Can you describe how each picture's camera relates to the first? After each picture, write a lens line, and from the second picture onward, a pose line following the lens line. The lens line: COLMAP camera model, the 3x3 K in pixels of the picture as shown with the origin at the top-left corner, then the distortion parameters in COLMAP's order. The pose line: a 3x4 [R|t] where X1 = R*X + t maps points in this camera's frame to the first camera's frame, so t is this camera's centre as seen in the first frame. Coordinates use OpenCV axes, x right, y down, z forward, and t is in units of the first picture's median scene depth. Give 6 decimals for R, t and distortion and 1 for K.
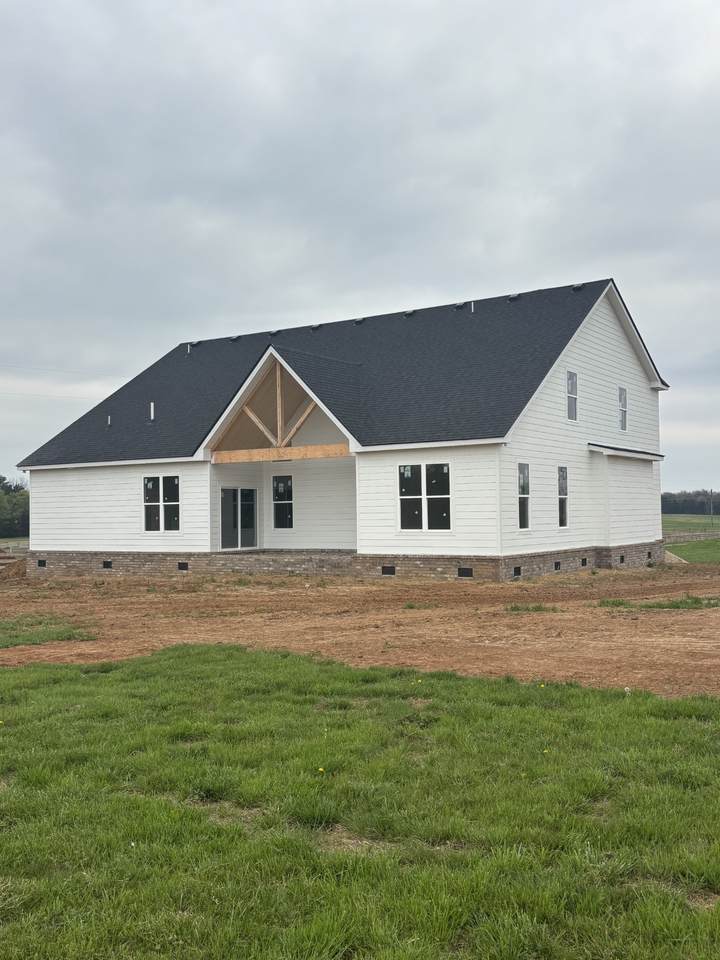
lens RADIAL K [[953.3, 0, 360.0], [0, 953.3, 480.0], [0, 0, 1]] dist [0.128902, -0.003061]
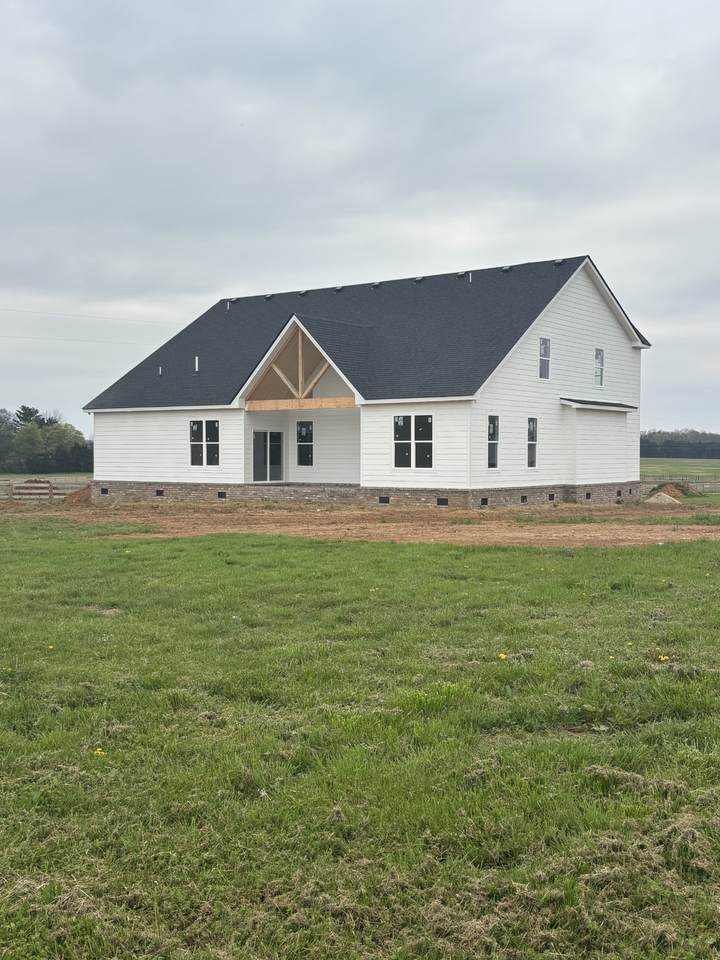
lens RADIAL K [[1070.9, 0, 360.0], [0, 1070.9, 480.0], [0, 0, 1]] dist [0.196575, 0.002504]
pose [[0.998214, 0.017698, -0.057051, 0.068697], [-0.014336, 0.998166, 0.058818, -0.011796], [0.057987, -0.057895, 0.996637, -0.352119]]
